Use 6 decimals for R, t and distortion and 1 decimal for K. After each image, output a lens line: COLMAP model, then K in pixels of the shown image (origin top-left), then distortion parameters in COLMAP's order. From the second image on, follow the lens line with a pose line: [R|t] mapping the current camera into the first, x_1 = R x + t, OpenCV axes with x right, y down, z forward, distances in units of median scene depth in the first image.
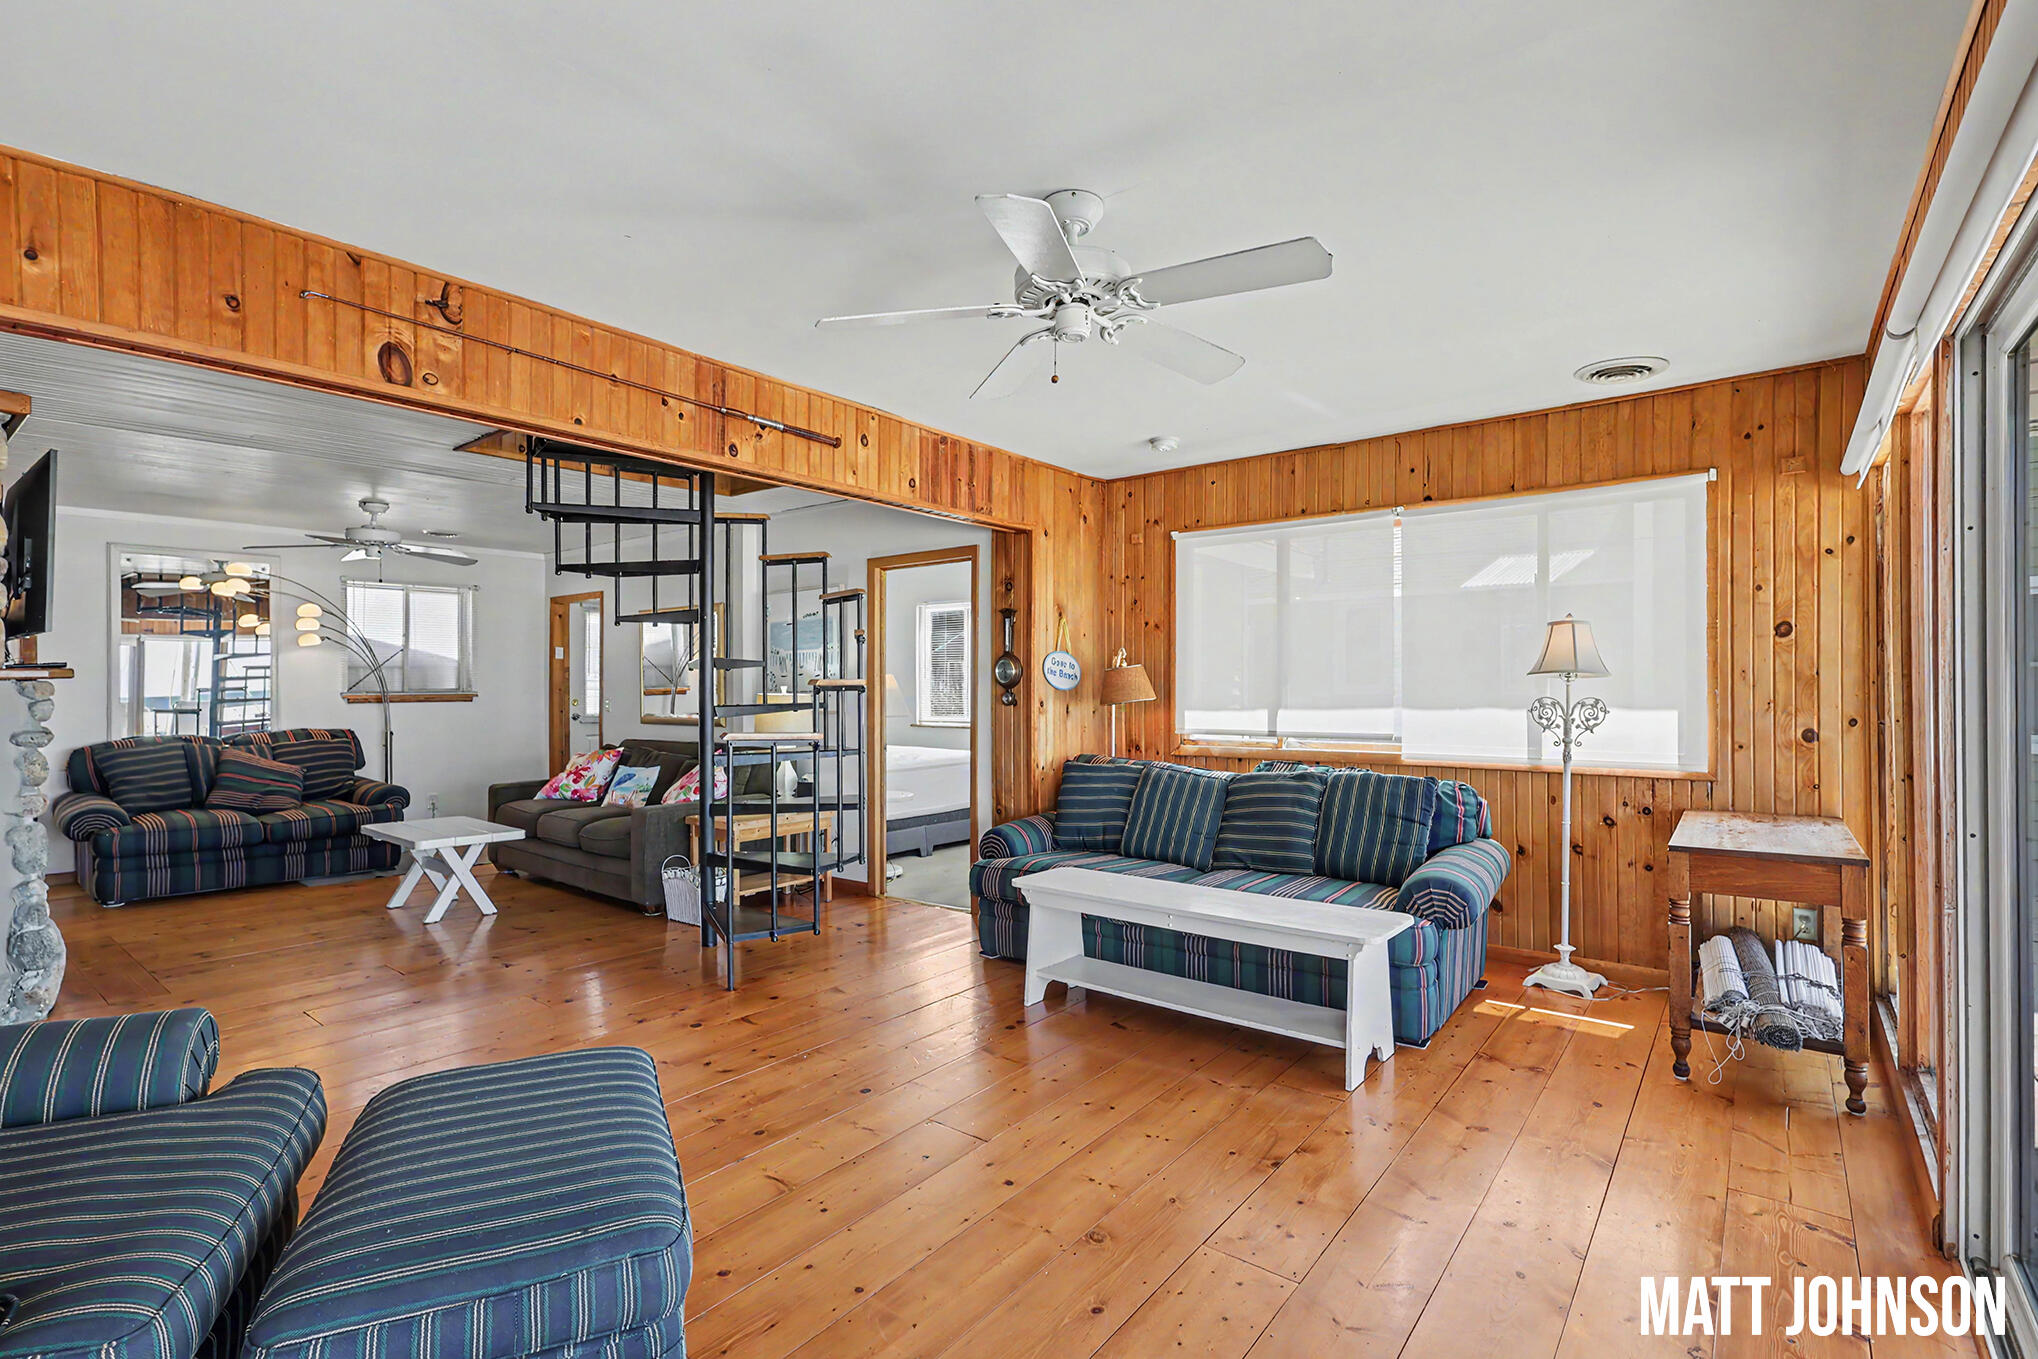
lens RADIAL K [[950.0, 0, 1009.8], [0, 950.0, 691.0], [0, 0, 1]] dist [-0.047438, 0.017460]
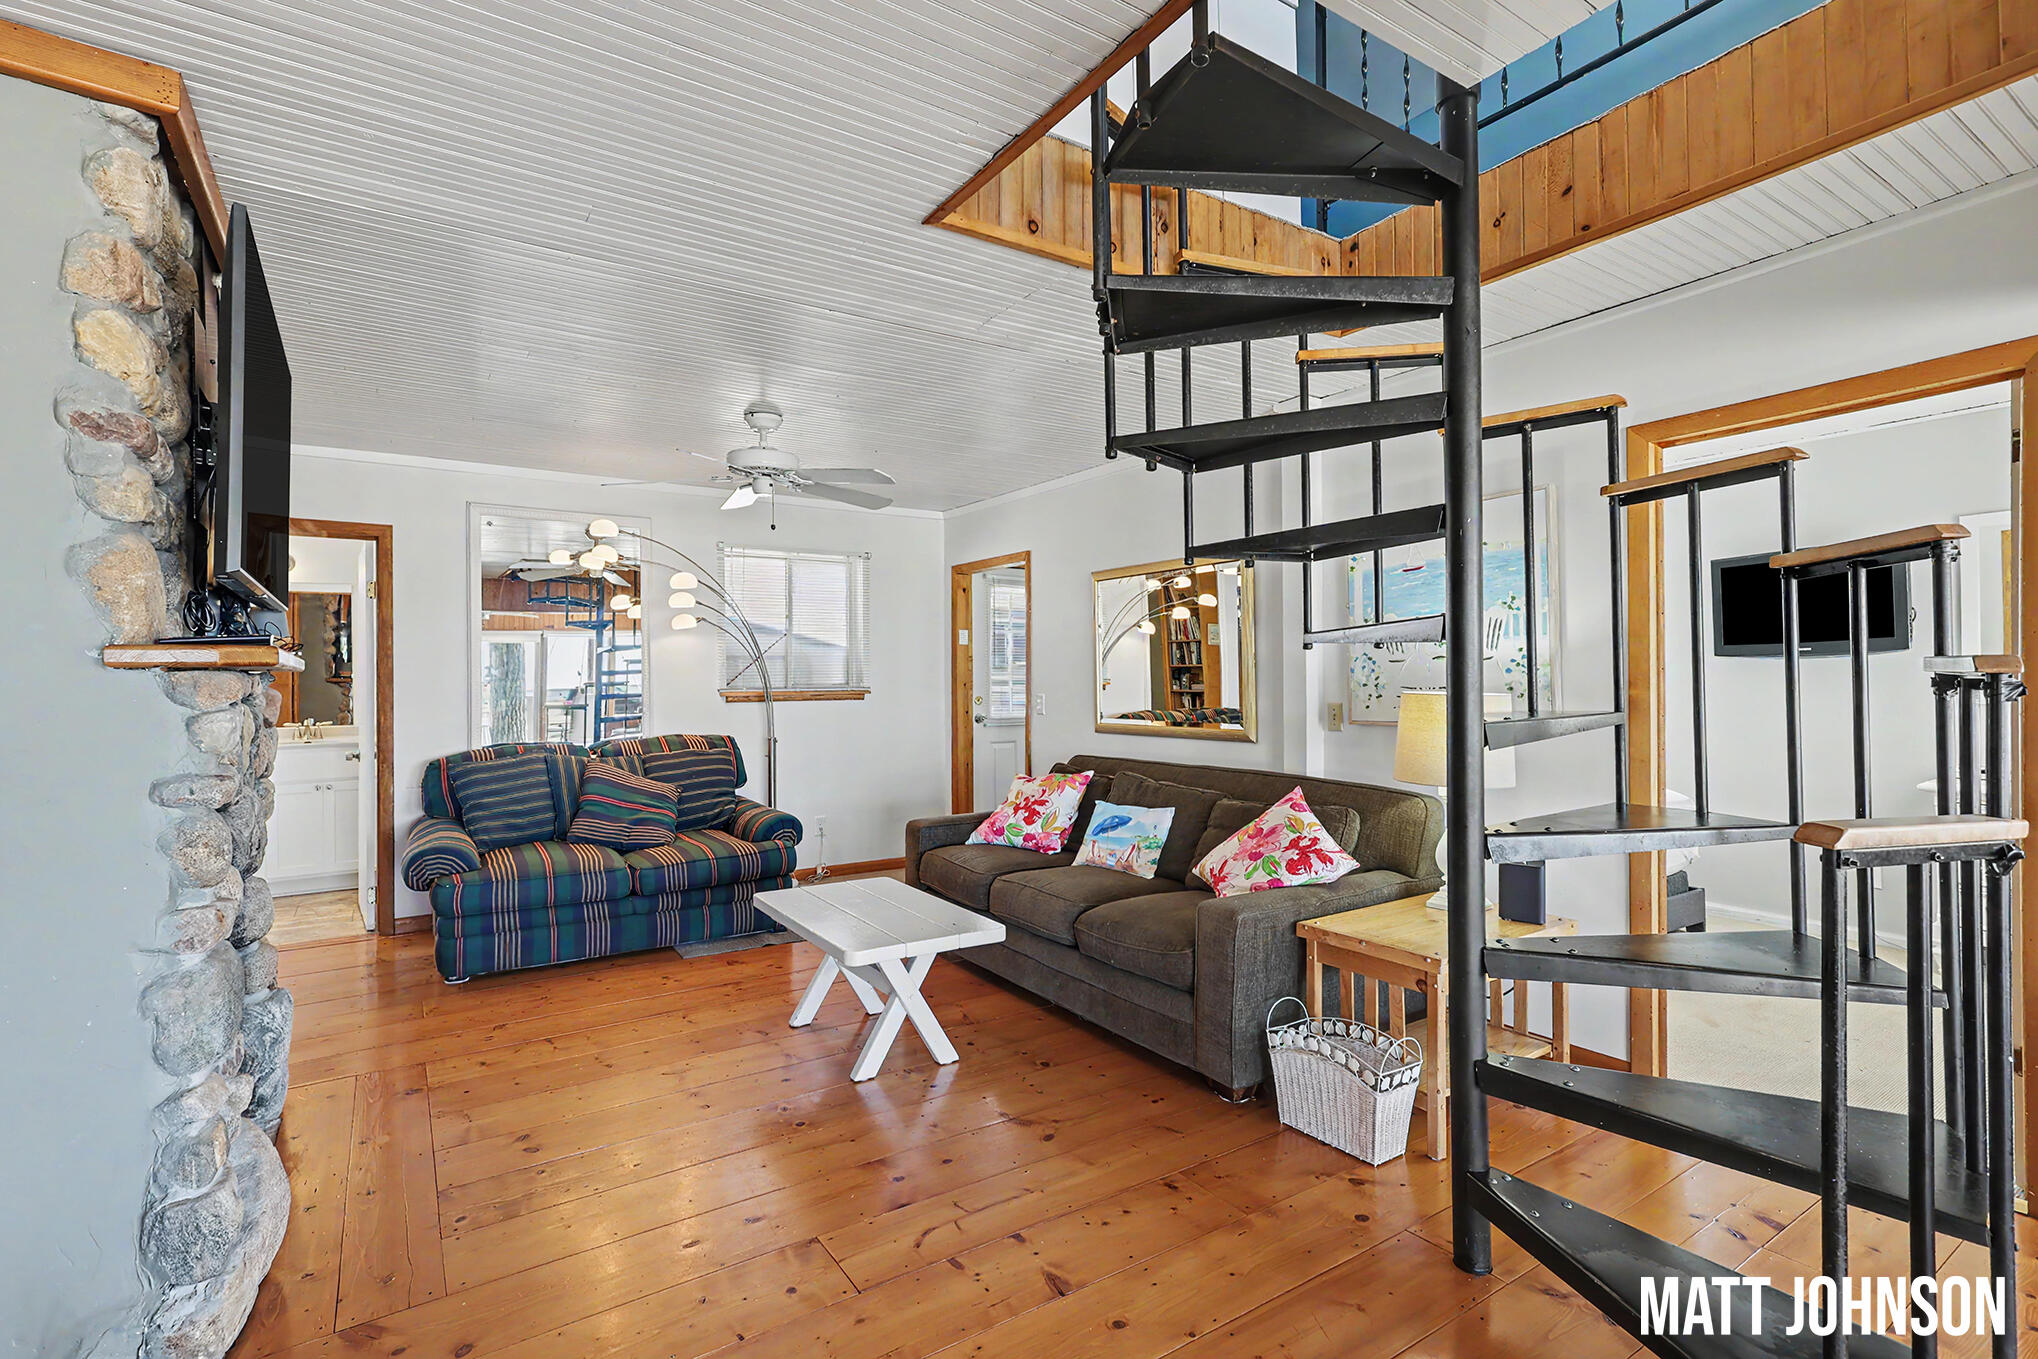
lens RADIAL K [[950.0, 0, 1009.8], [0, 950.0, 691.0], [0, 0, 1]] dist [-0.047438, 0.017460]
pose [[0.950888, -0.000866, -0.309535, -0.276731], [0.003090, 0.999973, 0.006694, -0.001617], [0.309521, -0.007322, 0.950864, 0.368785]]
